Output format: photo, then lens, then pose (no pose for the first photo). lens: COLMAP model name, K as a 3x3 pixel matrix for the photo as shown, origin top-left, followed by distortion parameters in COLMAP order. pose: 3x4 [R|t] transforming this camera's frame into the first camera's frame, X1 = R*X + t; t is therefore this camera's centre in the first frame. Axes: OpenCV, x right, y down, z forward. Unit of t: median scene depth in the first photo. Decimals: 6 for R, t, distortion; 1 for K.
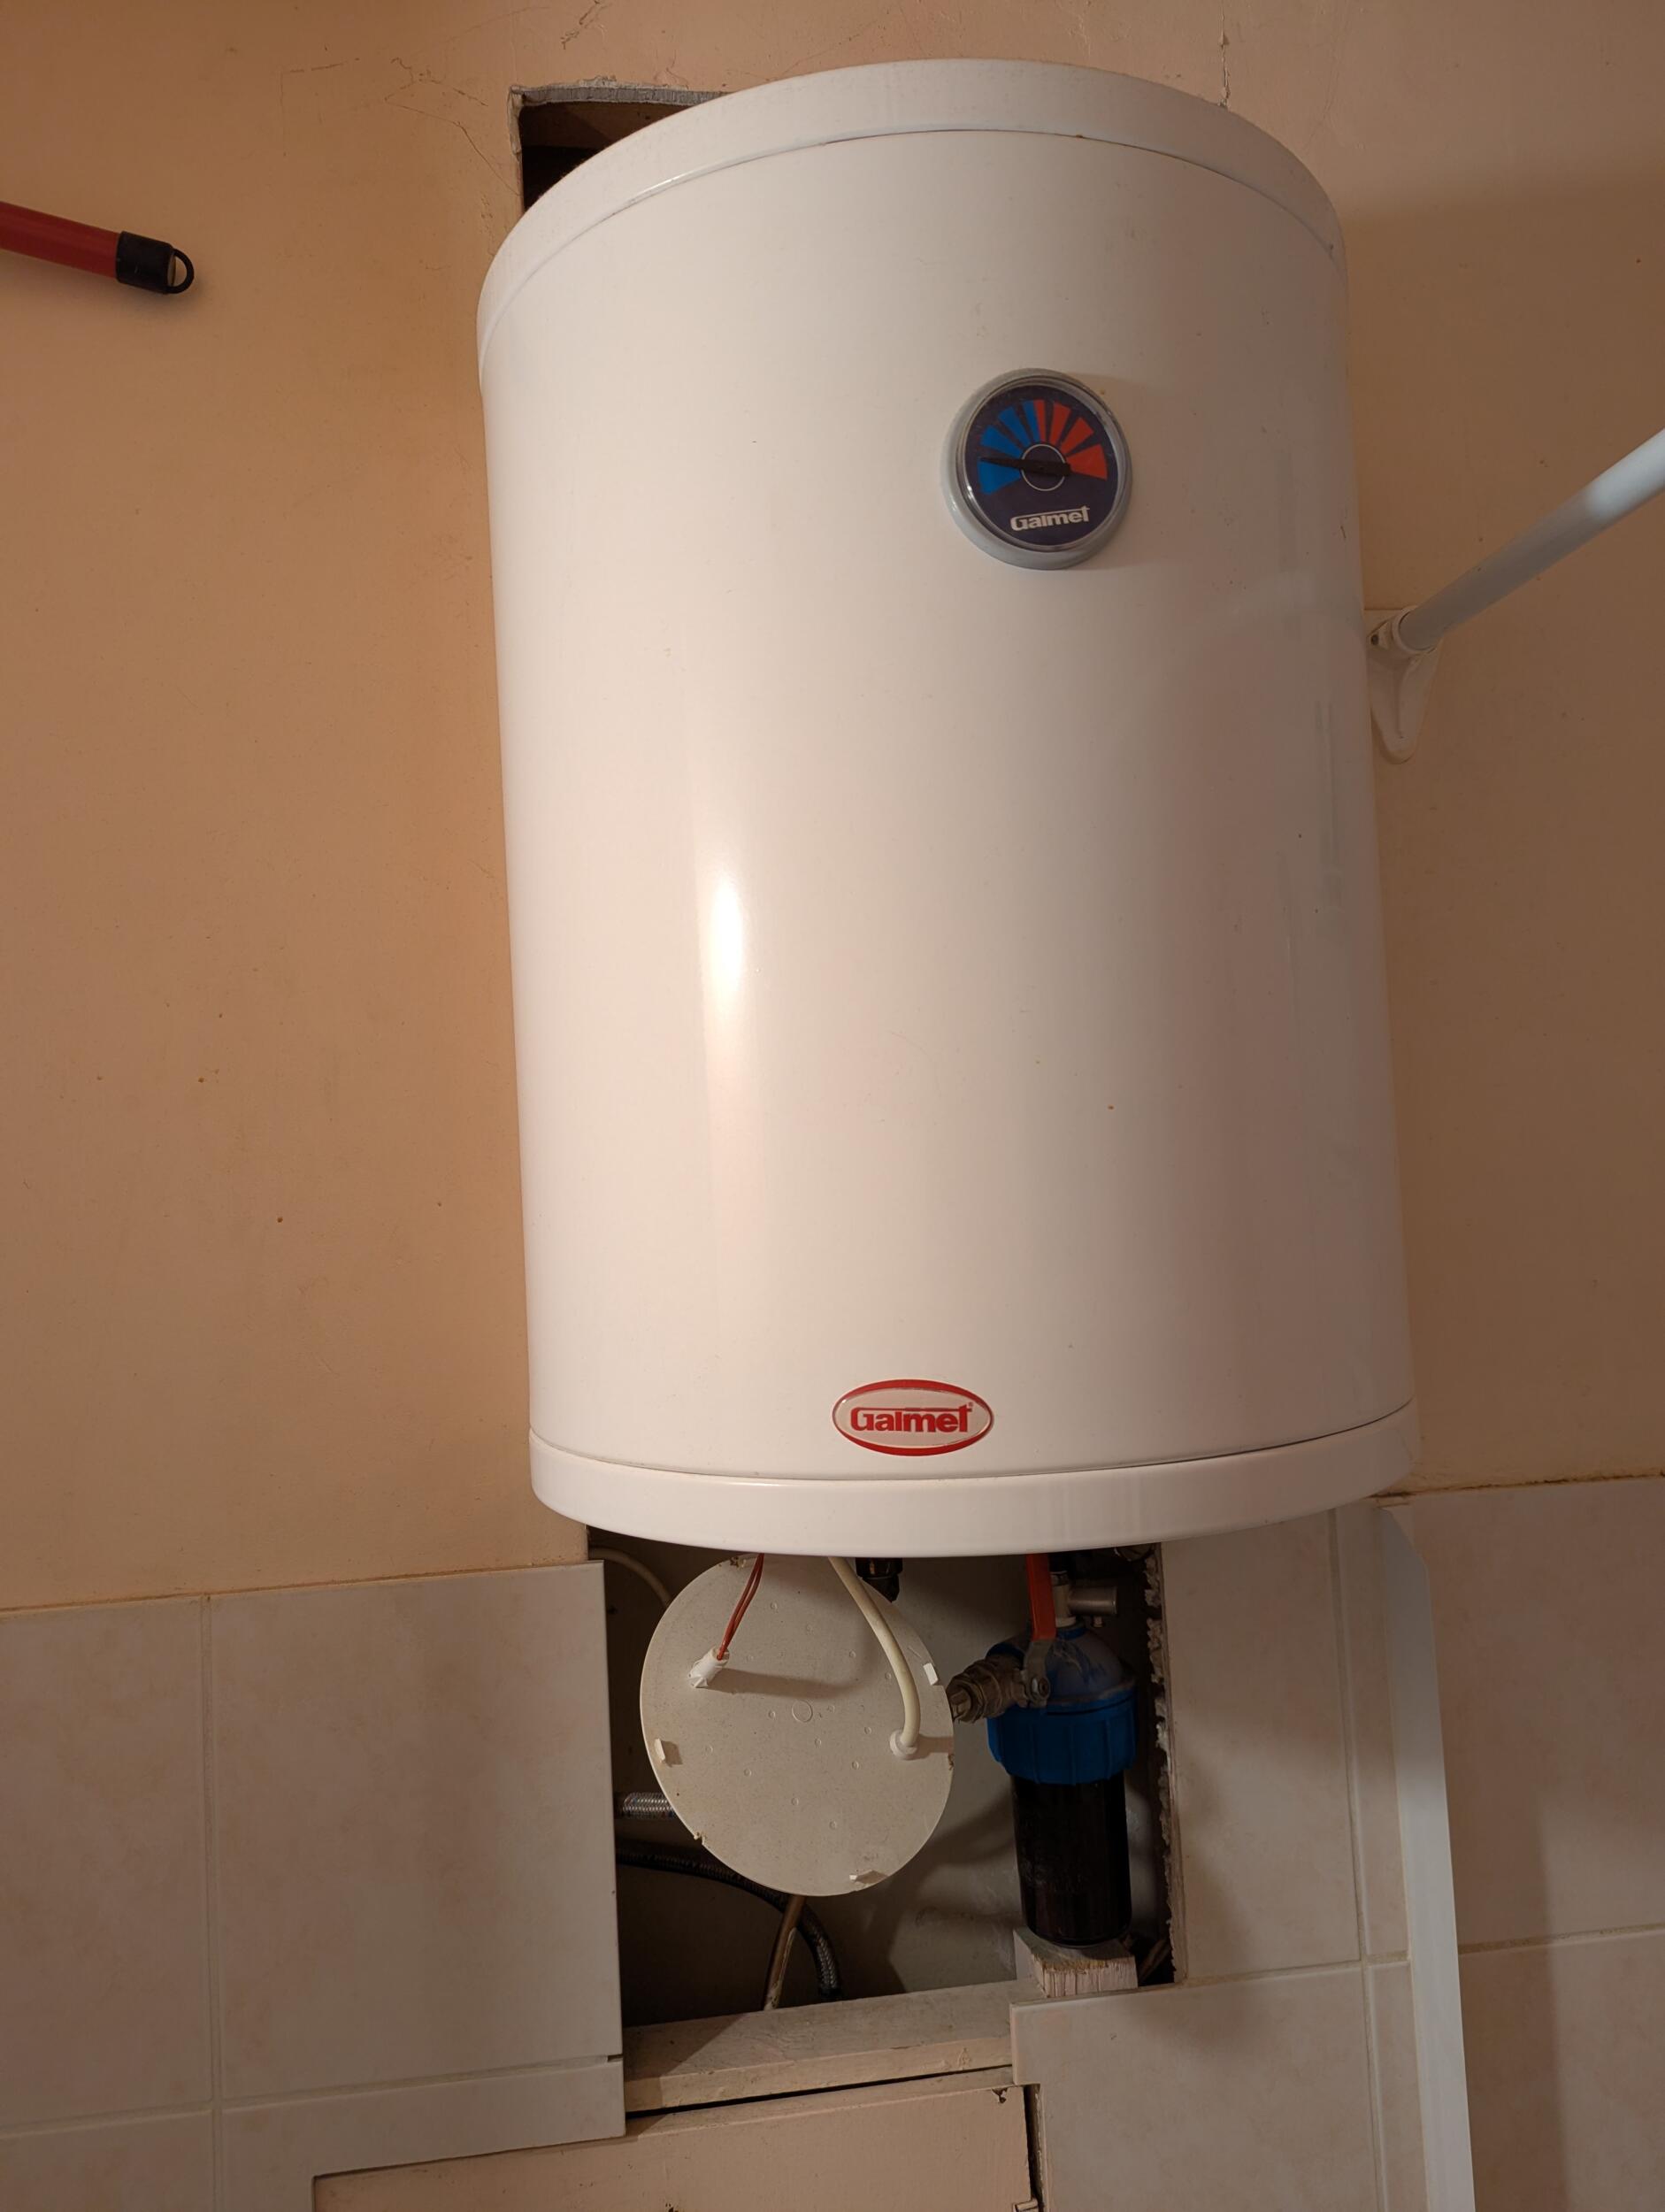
lens RADIAL K [[1553.1, 0, 825.9], [0, 1553.1, 1101.2], [0, 0, 1]] dist [-0.001459, -0.008746]
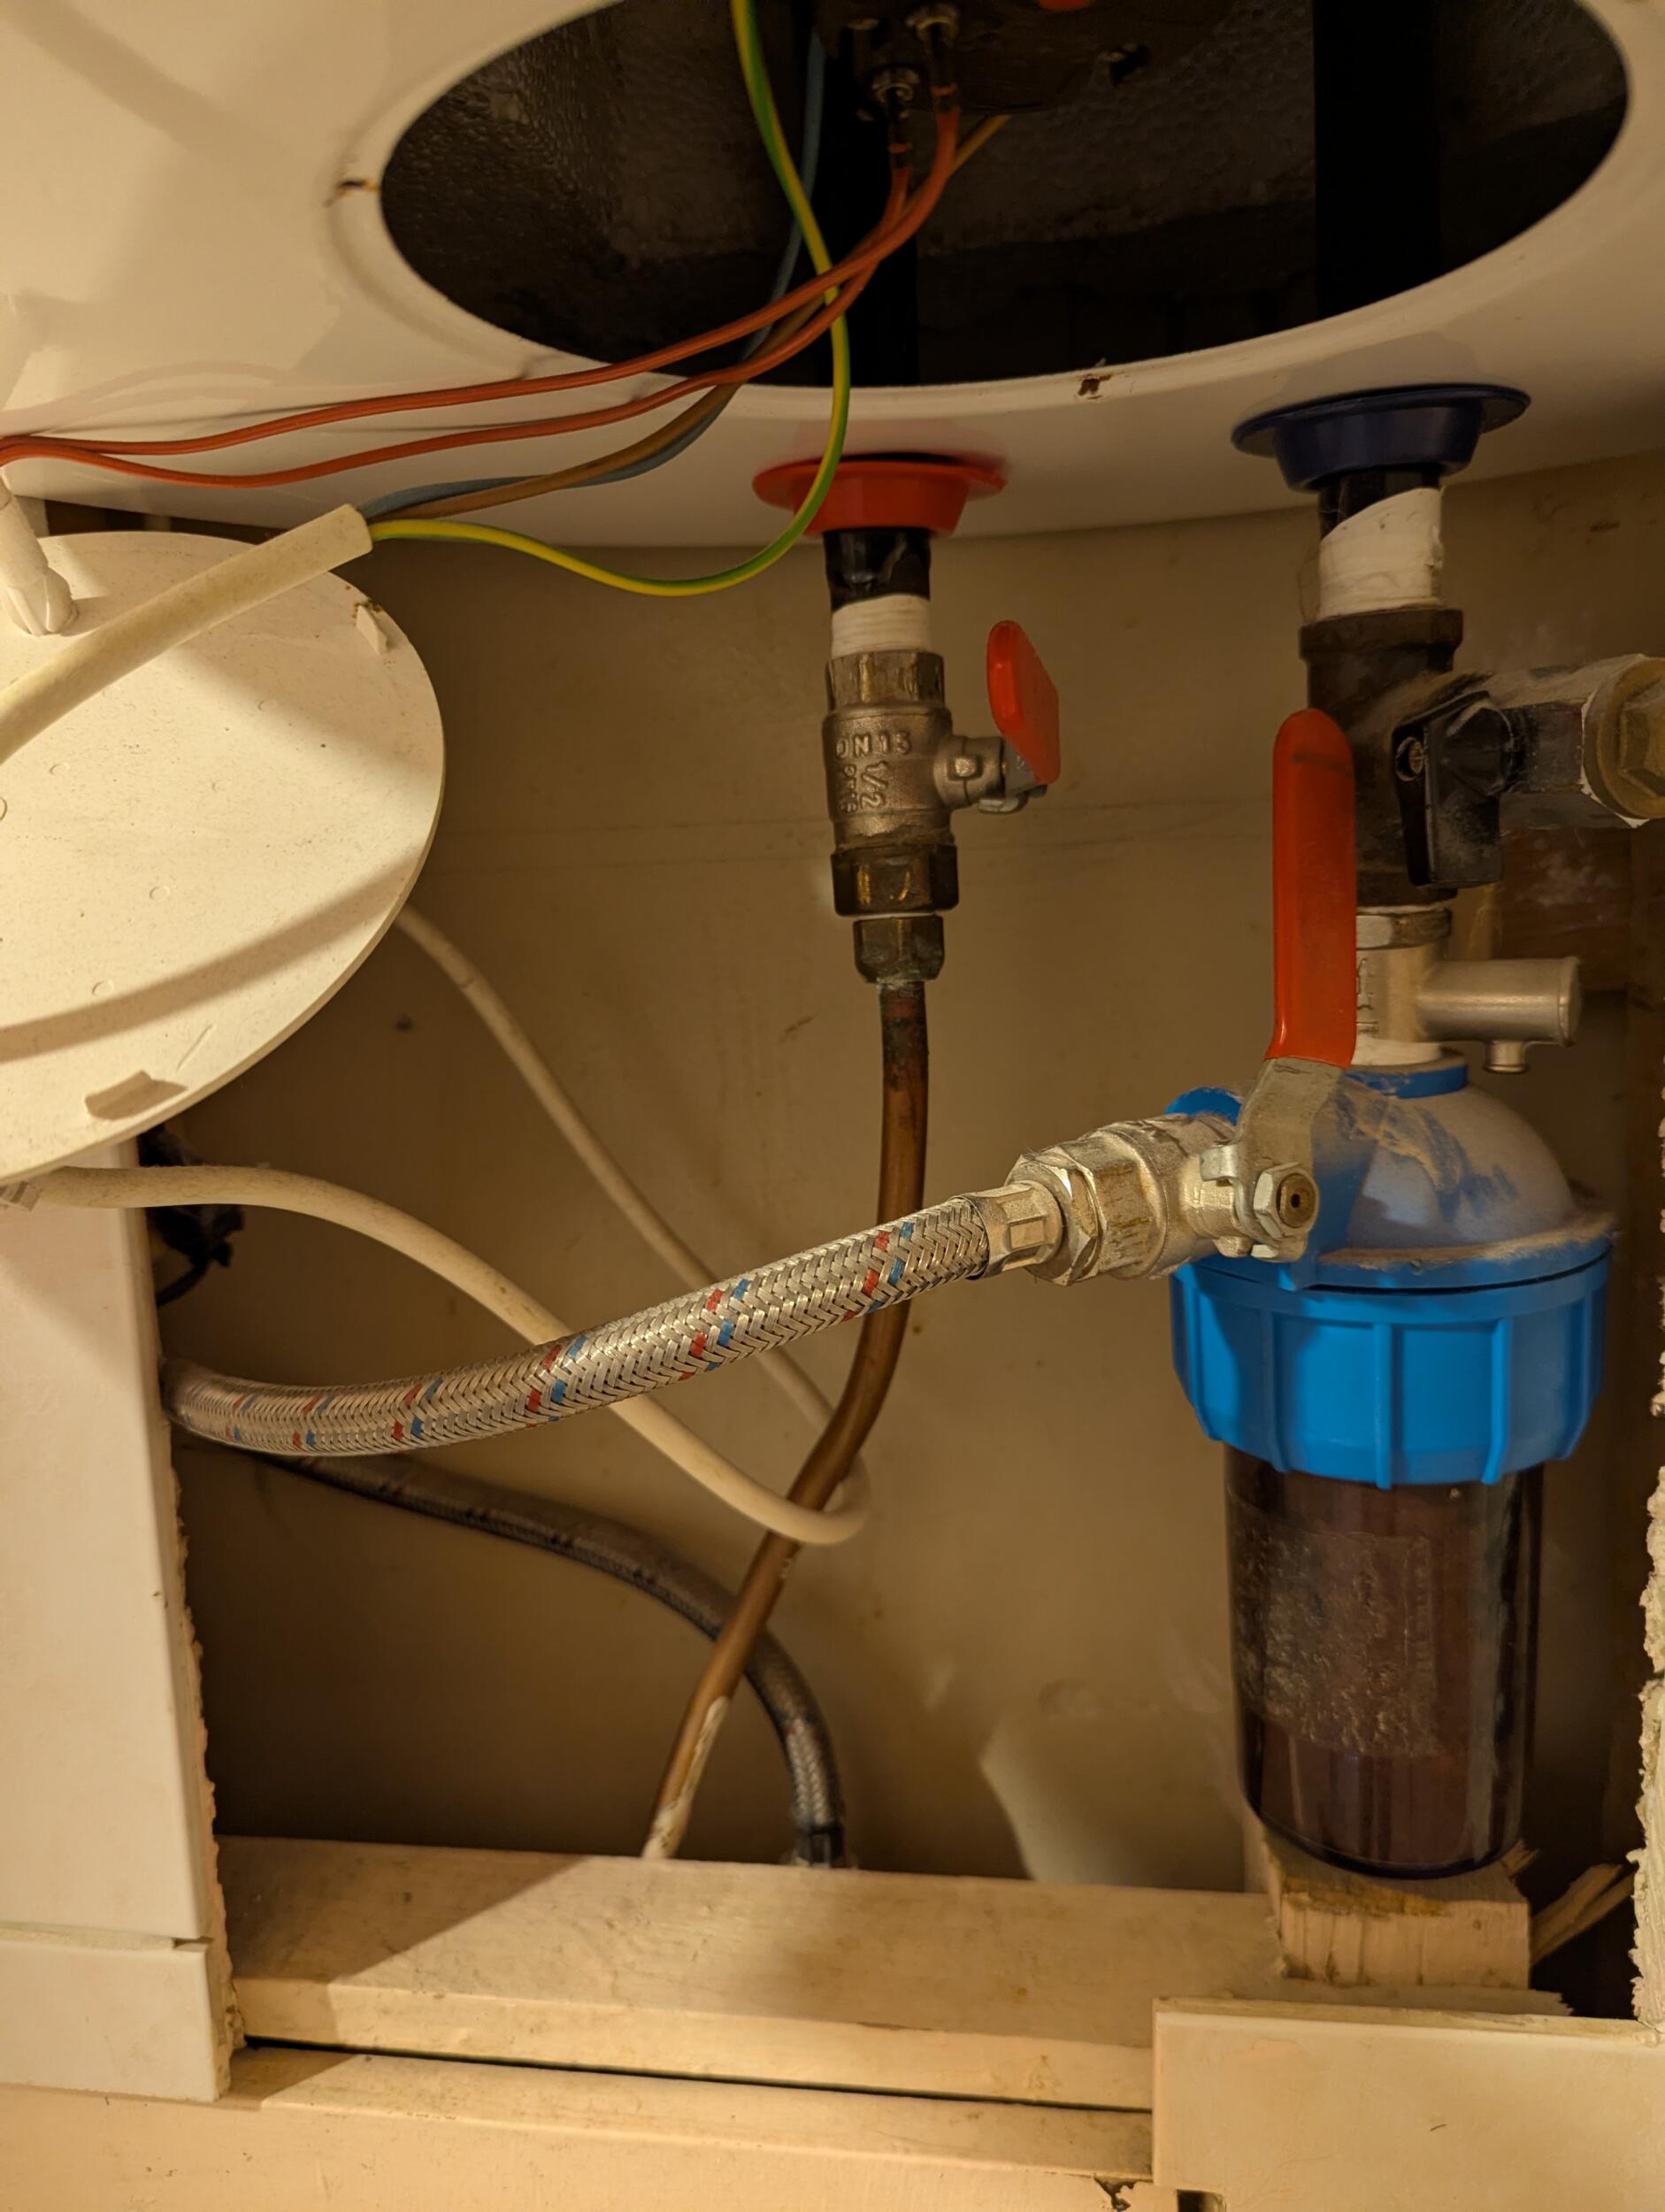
lens RADIAL K [[1553.1, 0, 823.9], [0, 1553.1, 1112.8], [0, 0, 1]] dist [-0.001459, -0.008746]
pose [[0.959696, 0.058063, -0.274977, 0.129866], [0.005173, 0.974611, 0.223846, 0.278773], [0.280993, -0.216247, 0.935030, 0.654231]]
